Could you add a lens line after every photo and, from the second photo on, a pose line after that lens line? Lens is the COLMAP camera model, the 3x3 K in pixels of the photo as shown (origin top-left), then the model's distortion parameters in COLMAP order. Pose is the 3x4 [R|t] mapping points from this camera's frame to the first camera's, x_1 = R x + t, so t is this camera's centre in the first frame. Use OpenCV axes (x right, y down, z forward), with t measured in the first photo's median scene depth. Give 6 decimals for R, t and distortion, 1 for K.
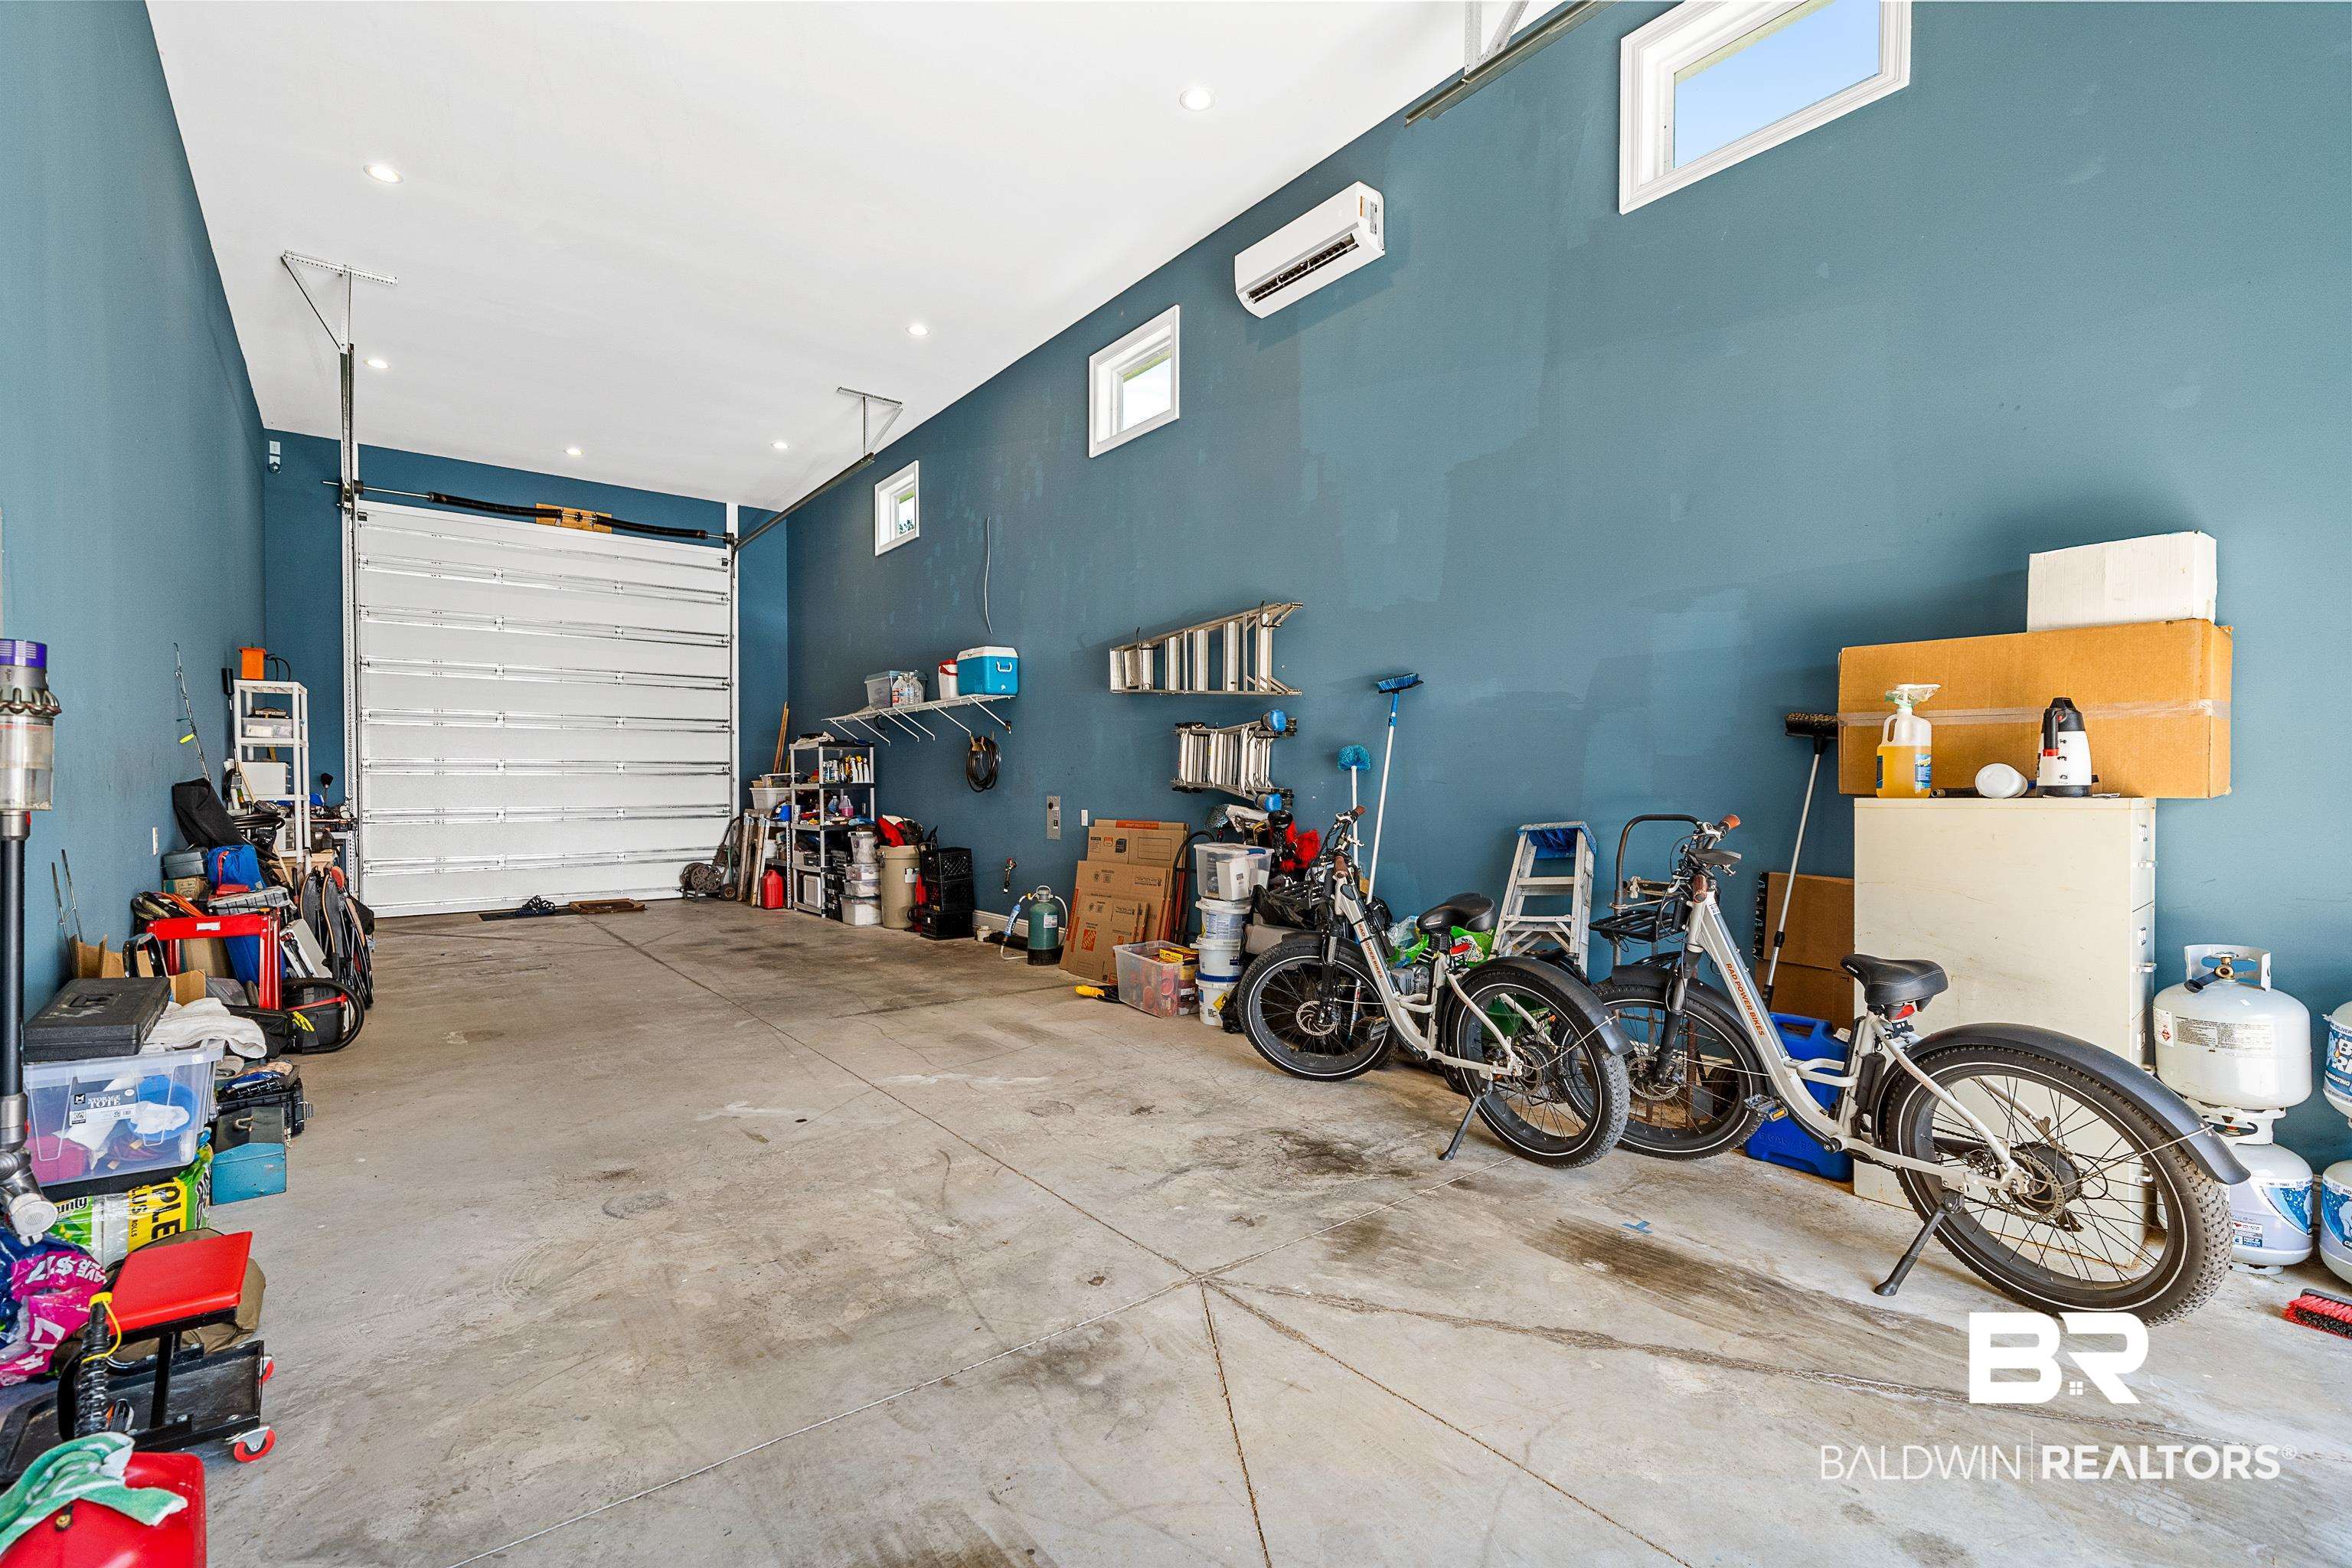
lens RADIAL K [[1070.9, 0, 1142.3], [0, 1070.9, 803.3], [0, 0, 1]] dist [0.000564, 0.000801]
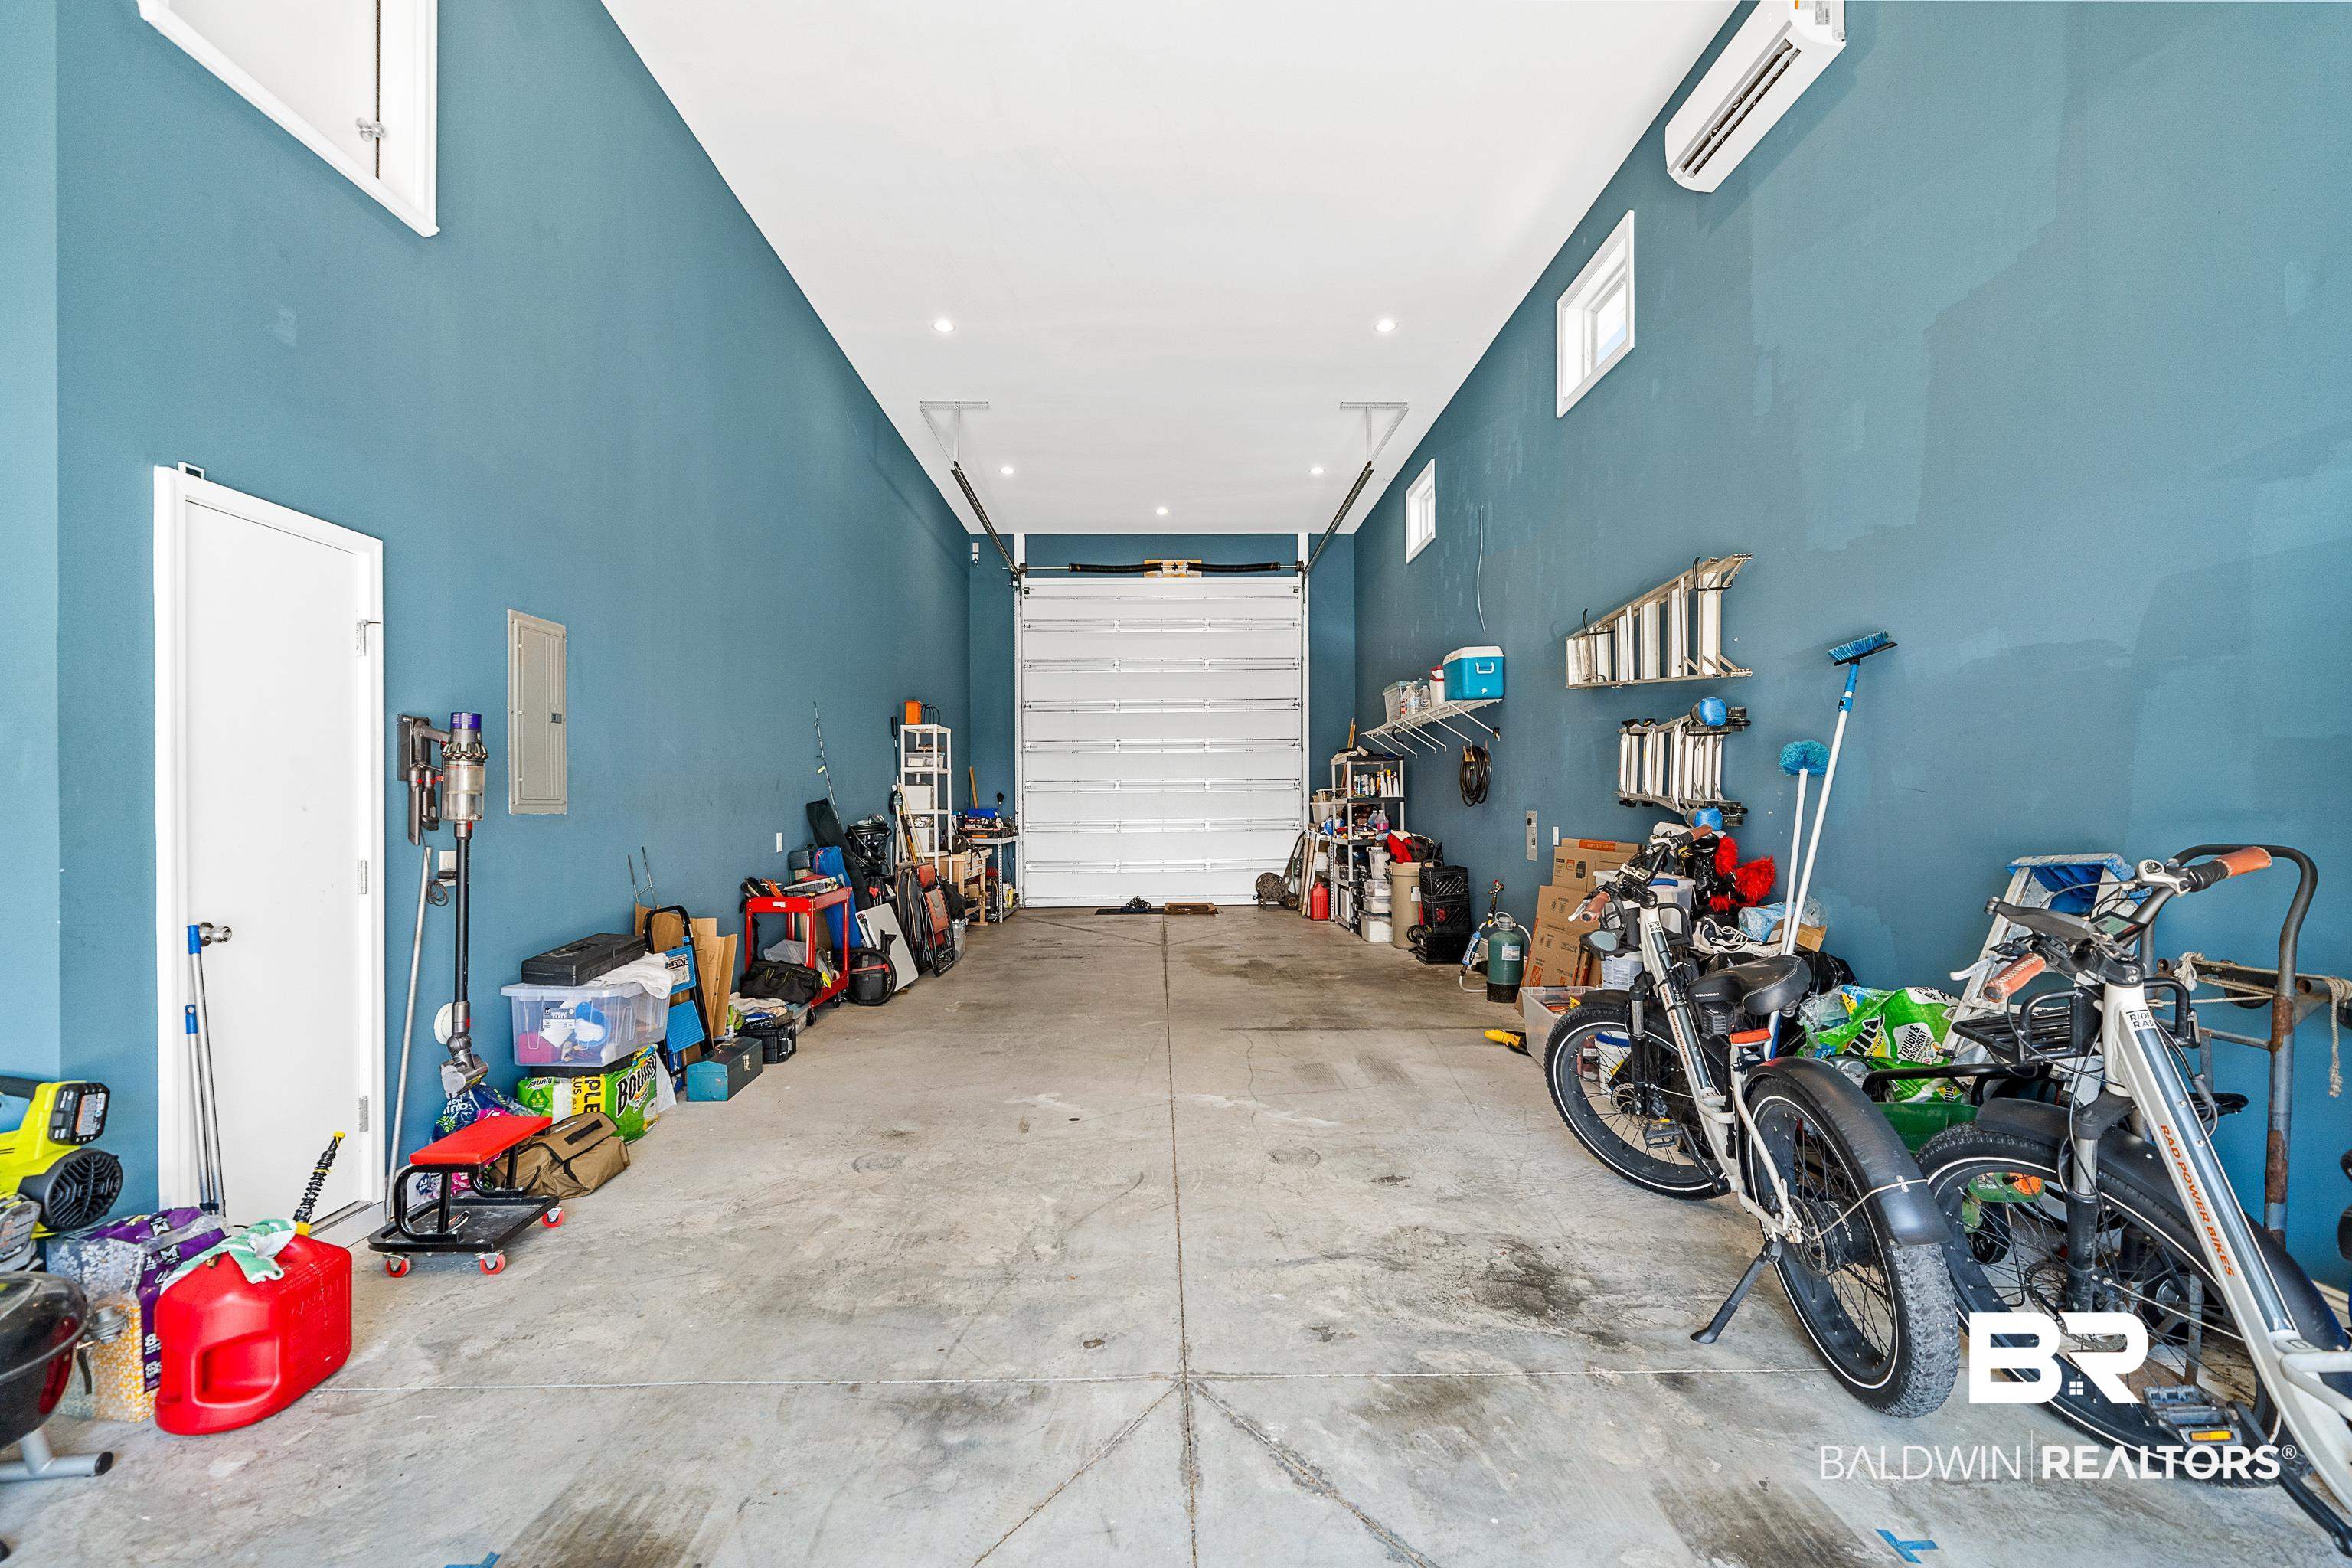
lens RADIAL K [[1070.9, 0, 1159.6], [0, 1070.9, 803.2], [0, 0, 1]] dist [0.000564, 0.000801]
pose [[0.784382, -0.004232, -0.620264, 0.308161], [-0.003776, 0.999926, -0.011598, -0.002078], [0.620267, 0.011439, 0.784307, 0.169781]]
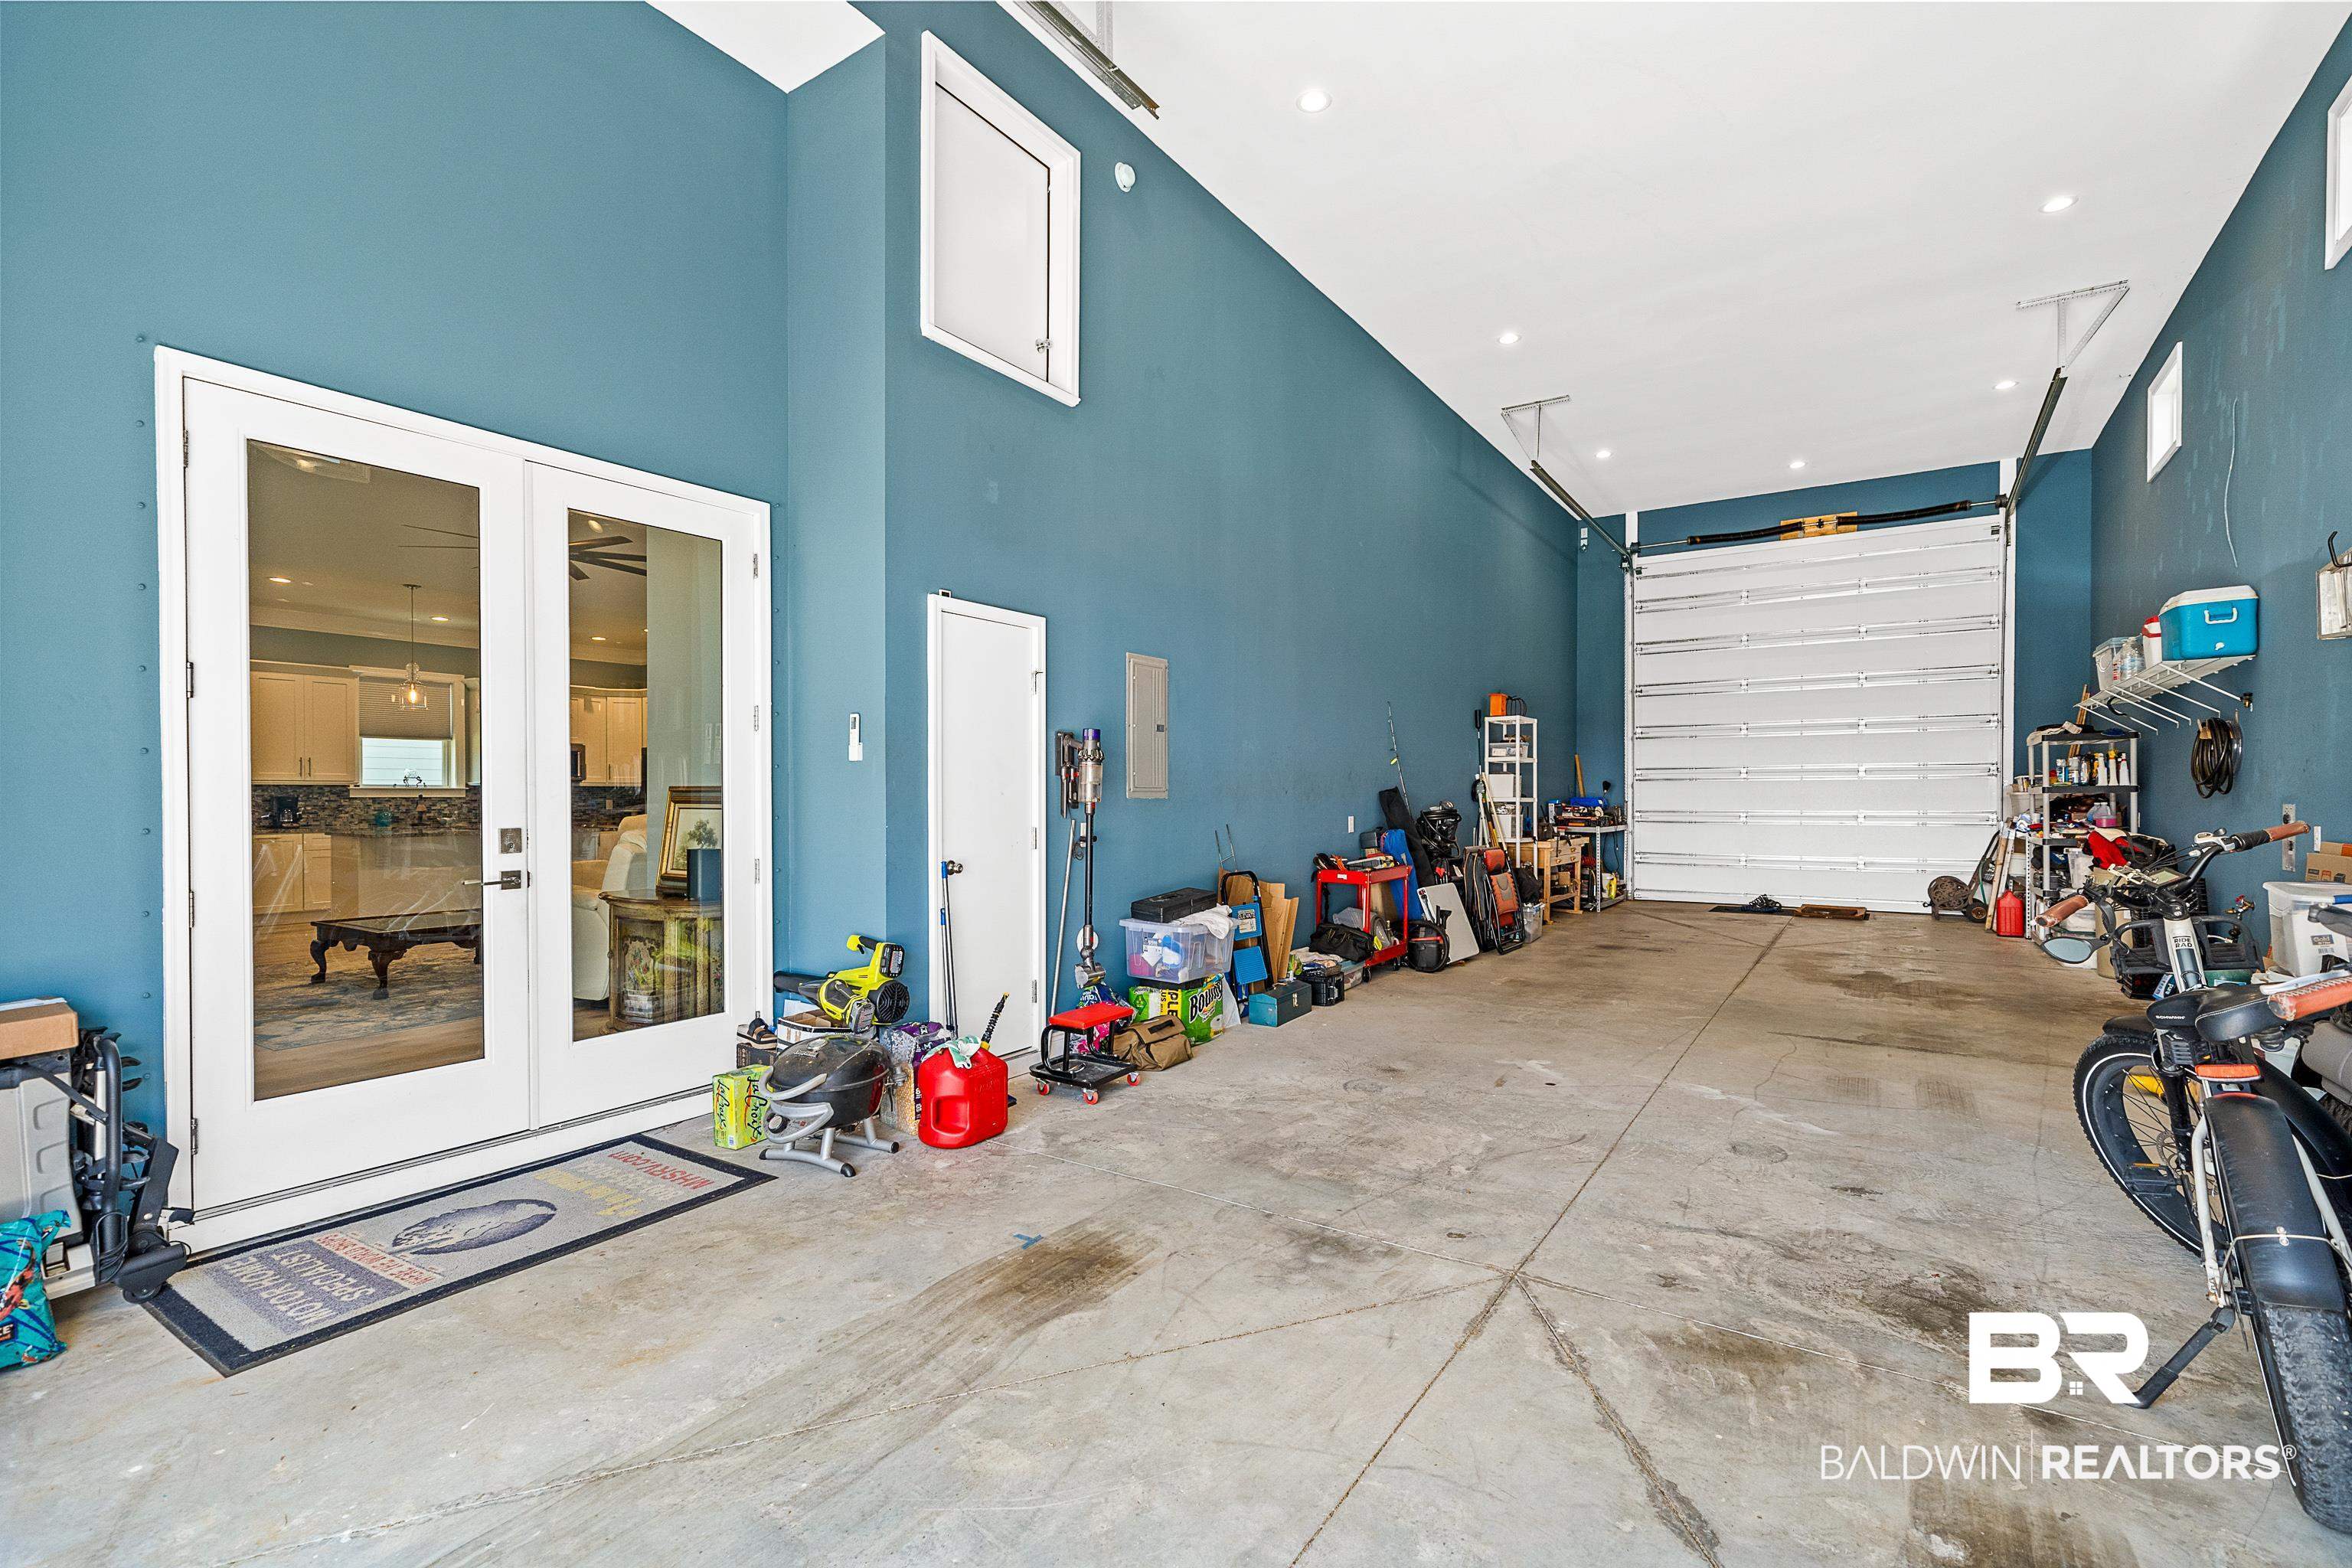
lens RADIAL K [[1070.9, 0, 1126.7], [0, 1070.9, 799.6], [0, 0, 1]] dist [0.000564, 0.000801]
pose [[0.257068, 0.005794, -0.966376, 0.508392], [-0.013539, 0.999905, 0.002393, -0.002151], [0.966299, 0.012468, 0.257122, 0.205079]]
